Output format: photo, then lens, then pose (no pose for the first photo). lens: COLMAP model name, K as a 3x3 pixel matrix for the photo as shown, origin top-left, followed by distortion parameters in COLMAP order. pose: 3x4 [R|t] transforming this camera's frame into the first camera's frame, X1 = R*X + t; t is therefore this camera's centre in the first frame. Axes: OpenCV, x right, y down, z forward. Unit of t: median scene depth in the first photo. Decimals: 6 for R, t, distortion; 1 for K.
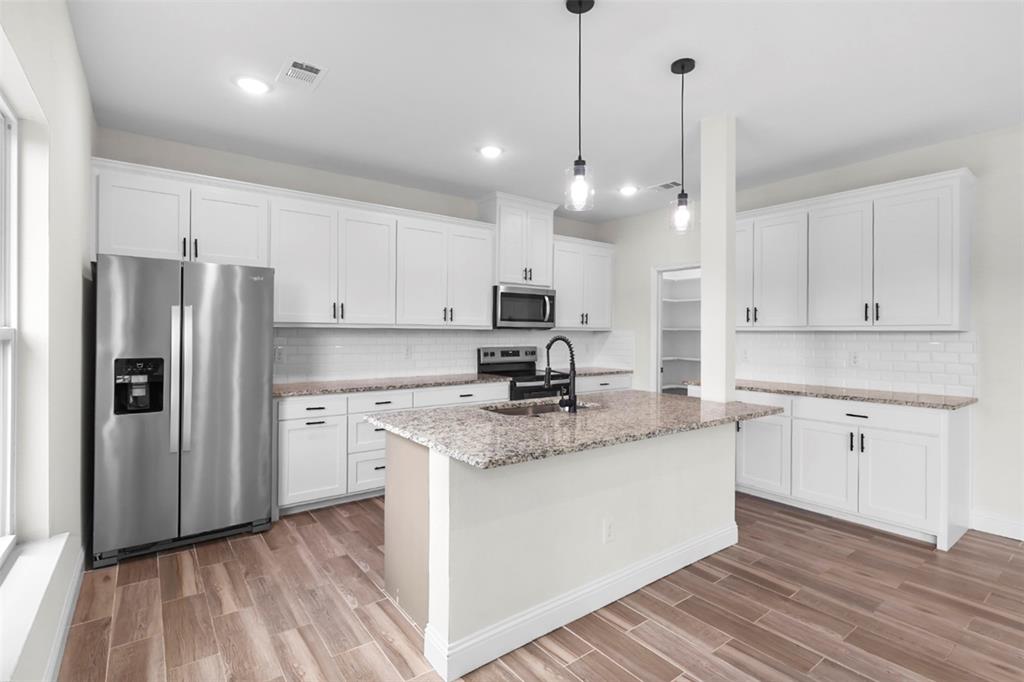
lens RADIAL K [[483.3, 0, 513.7], [0, 483.3, 332.6], [0, 0, 1]] dist [0.001261, -0.000321]
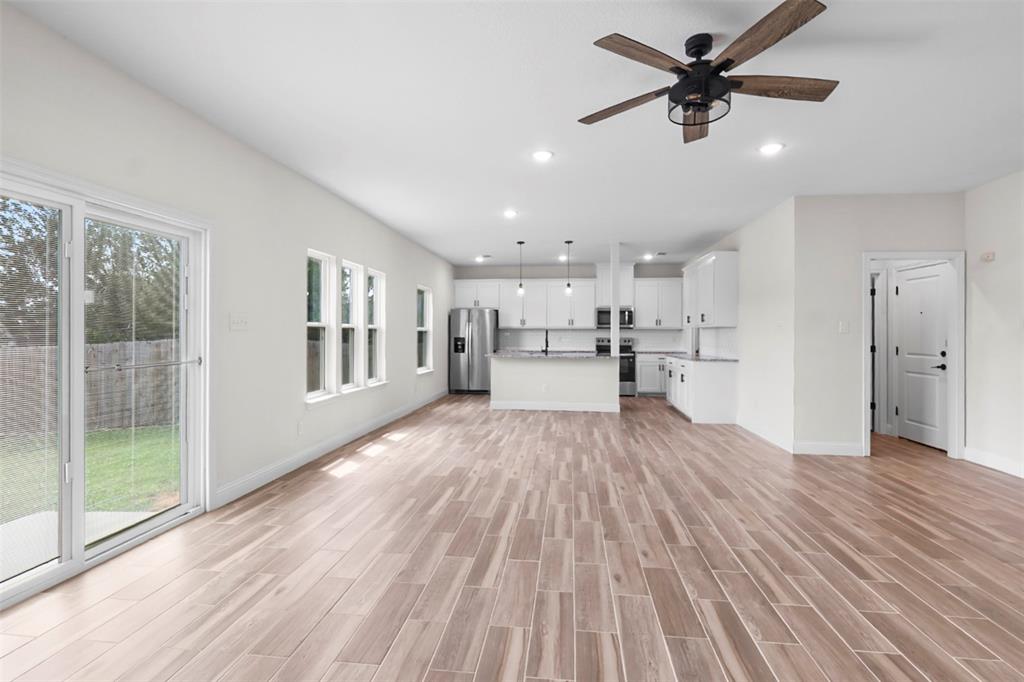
lens RADIAL K [[490.5, 0, 512.9], [0, 490.5, 328.2], [0, 0, 1]] dist [0.001940, 0.000218]
pose [[0.723662, -0.011248, -0.690063, 1.693696], [0.000659, 0.999878, -0.015608, 0.035503], [0.690154, 0.010840, 0.723581, -1.137214]]
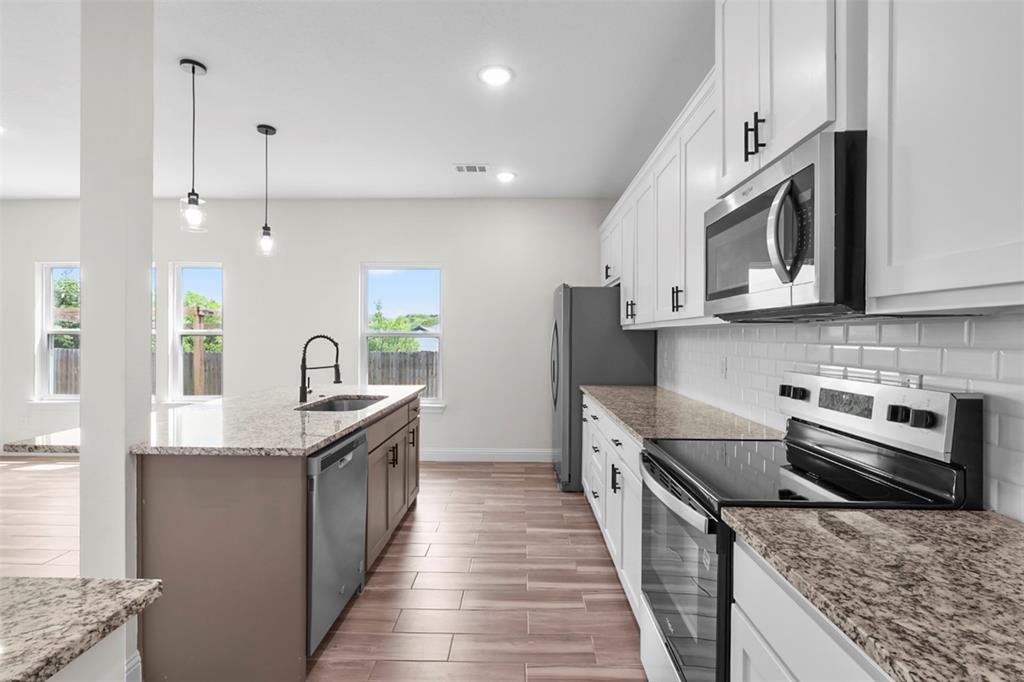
lens RADIAL K [[483.3, 0, 513.7], [0, 483.3, 332.6], [0, 0, 1]] dist [0.001261, -0.000321]
pose [[-0.621508, -0.013822, -0.783286, 0.546733], [-0.007824, 0.999904, -0.011437, 0.010730], [0.783369, -0.000979, -0.621557, 1.630687]]
